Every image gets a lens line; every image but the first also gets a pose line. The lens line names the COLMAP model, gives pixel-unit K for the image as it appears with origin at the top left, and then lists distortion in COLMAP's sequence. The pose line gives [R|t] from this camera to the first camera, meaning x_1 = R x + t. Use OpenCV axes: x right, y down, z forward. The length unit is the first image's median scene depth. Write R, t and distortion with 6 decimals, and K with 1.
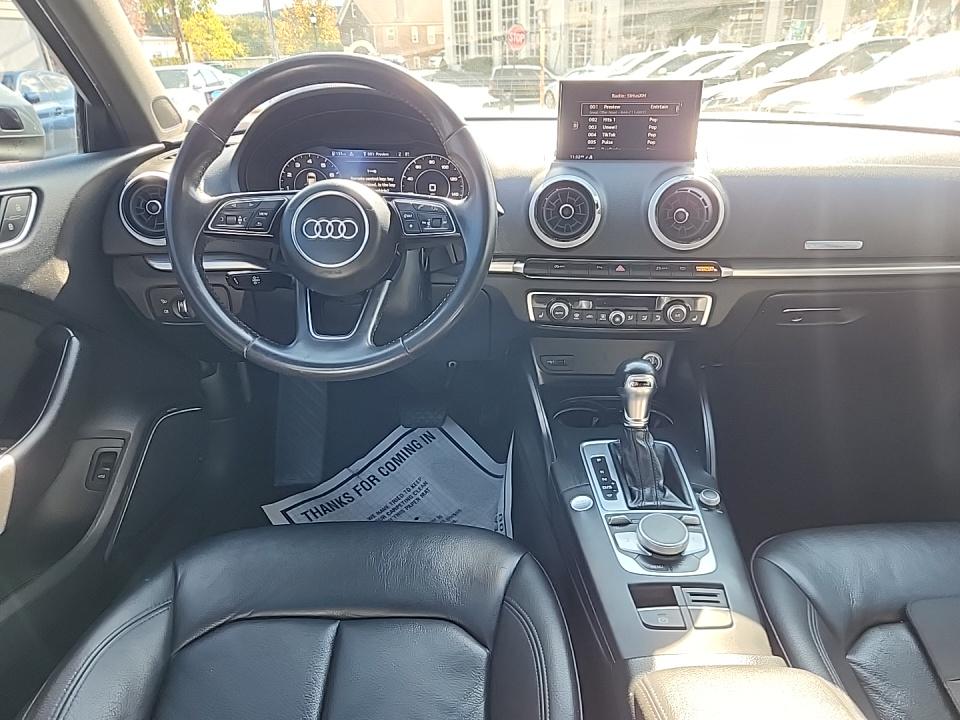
lens RADIAL K [[655.4, 0, 499.0], [0, 655.4, 358.5], [0, 0, 1]] dist [0.070299, -0.057249]
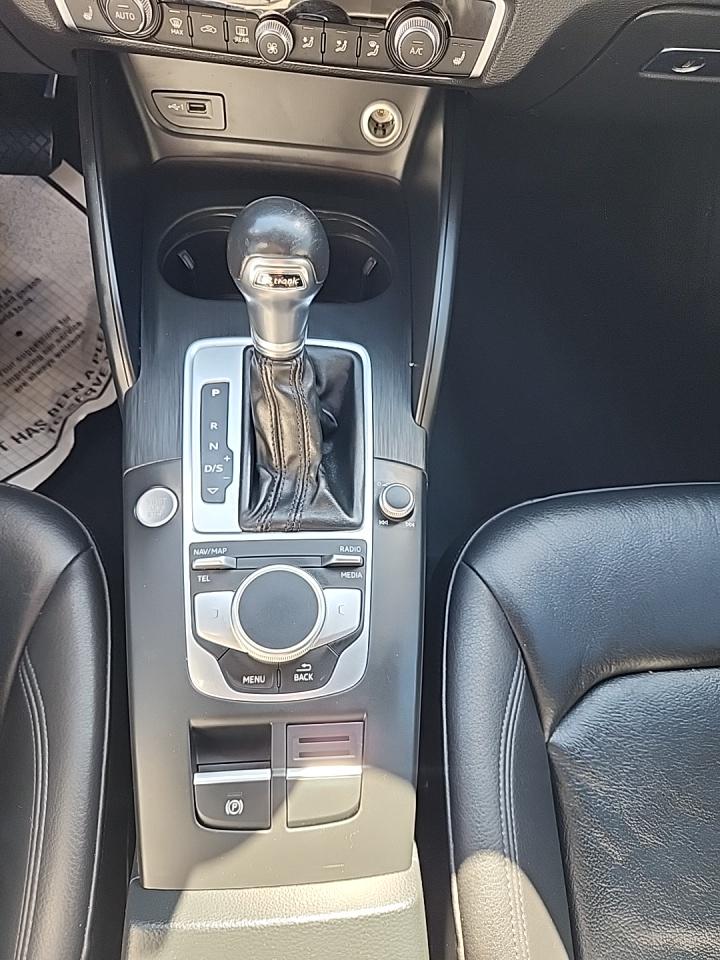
lens RADIAL K [[655.4, 0, 360.0], [0, 655.4, 480.0], [0, 0, 1]] dist [0.070299, -0.057249]
pose [[0.996232, 0.022145, 0.083852, 0.240970], [-0.071127, 0.761833, 0.643857, -0.147952], [-0.049623, -0.647395, 0.760537, 0.595475]]
